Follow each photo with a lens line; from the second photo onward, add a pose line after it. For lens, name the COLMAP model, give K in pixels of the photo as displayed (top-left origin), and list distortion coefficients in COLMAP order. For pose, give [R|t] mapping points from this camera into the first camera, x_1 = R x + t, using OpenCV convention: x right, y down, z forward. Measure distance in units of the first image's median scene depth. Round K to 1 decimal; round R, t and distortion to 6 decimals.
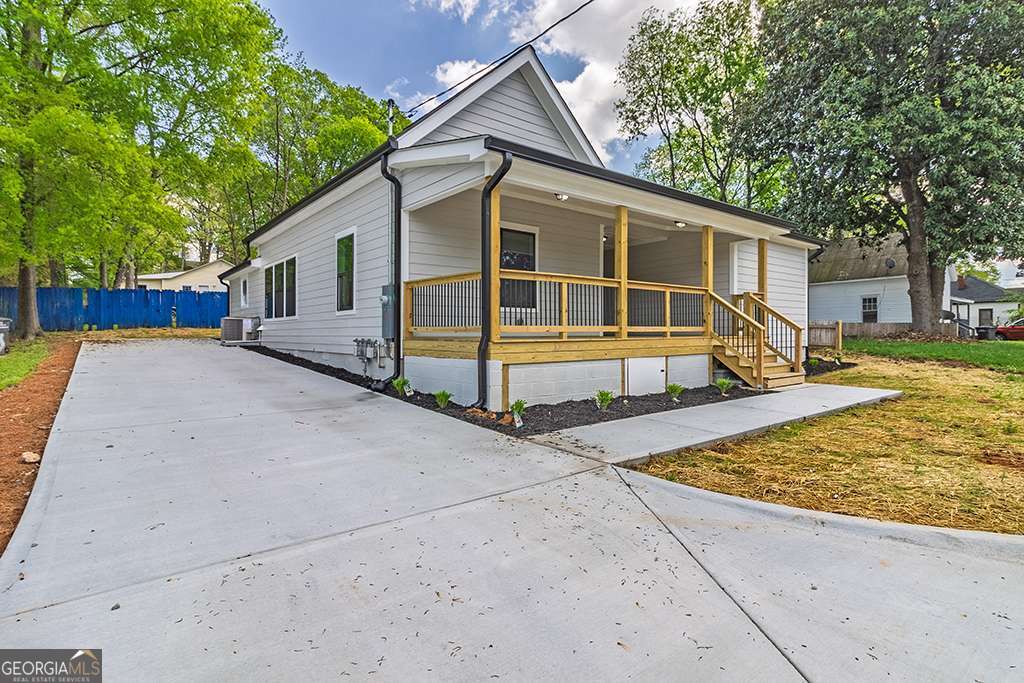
lens RADIAL K [[504.8, 0, 516.8], [0, 504.8, 336.9], [0, 0, 1]] dist [0.011951, -0.002107]
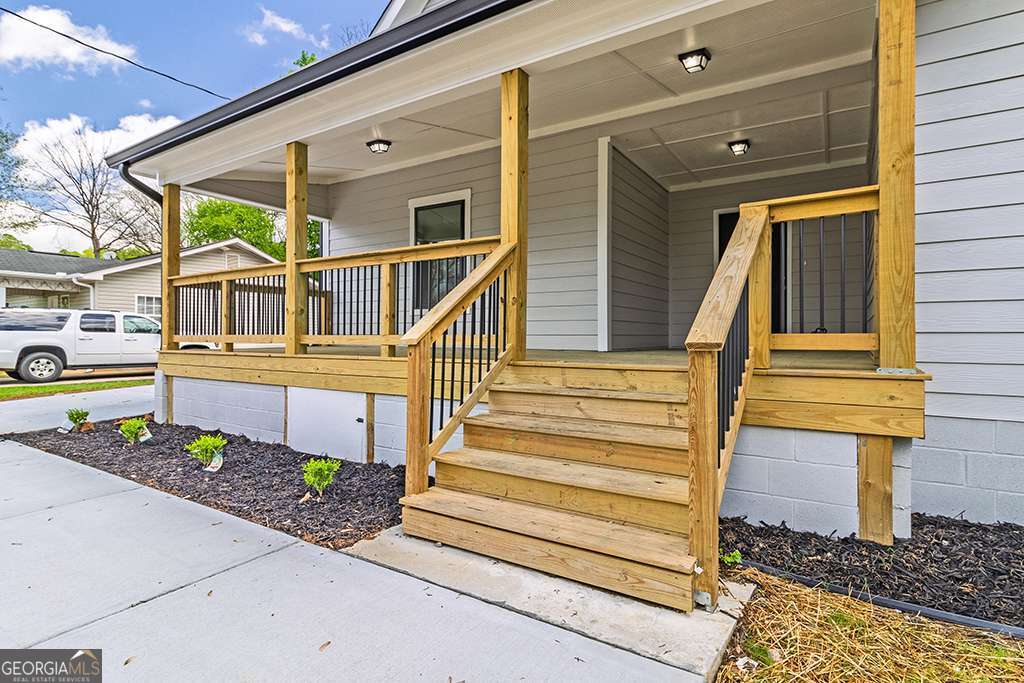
lens RADIAL K [[504.8, 0, 506.1], [0, 504.8, 339.3], [0, 0, 1]] dist [0.011951, -0.002107]
pose [[0.316932, 0.005023, -0.948435, 0.742838], [-0.017718, 0.999843, -0.000626, -0.016474], [0.948283, 0.017003, 0.316971, 0.882160]]
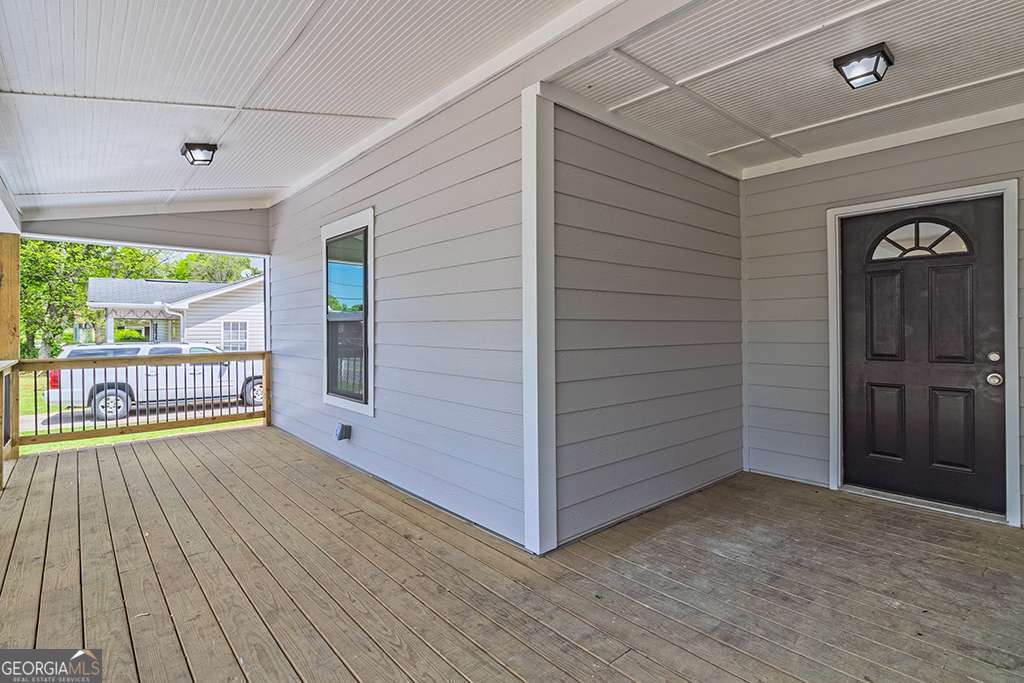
lens RADIAL K [[504.8, 0, 530.6], [0, 504.8, 330.6], [0, 0, 1]] dist [0.011951, -0.002107]
pose [[0.071074, 0.005442, -0.997456, 0.470317], [0.000267, 0.999985, 0.005475, -0.133254], [0.997471, -0.000655, 0.071072, 1.177902]]
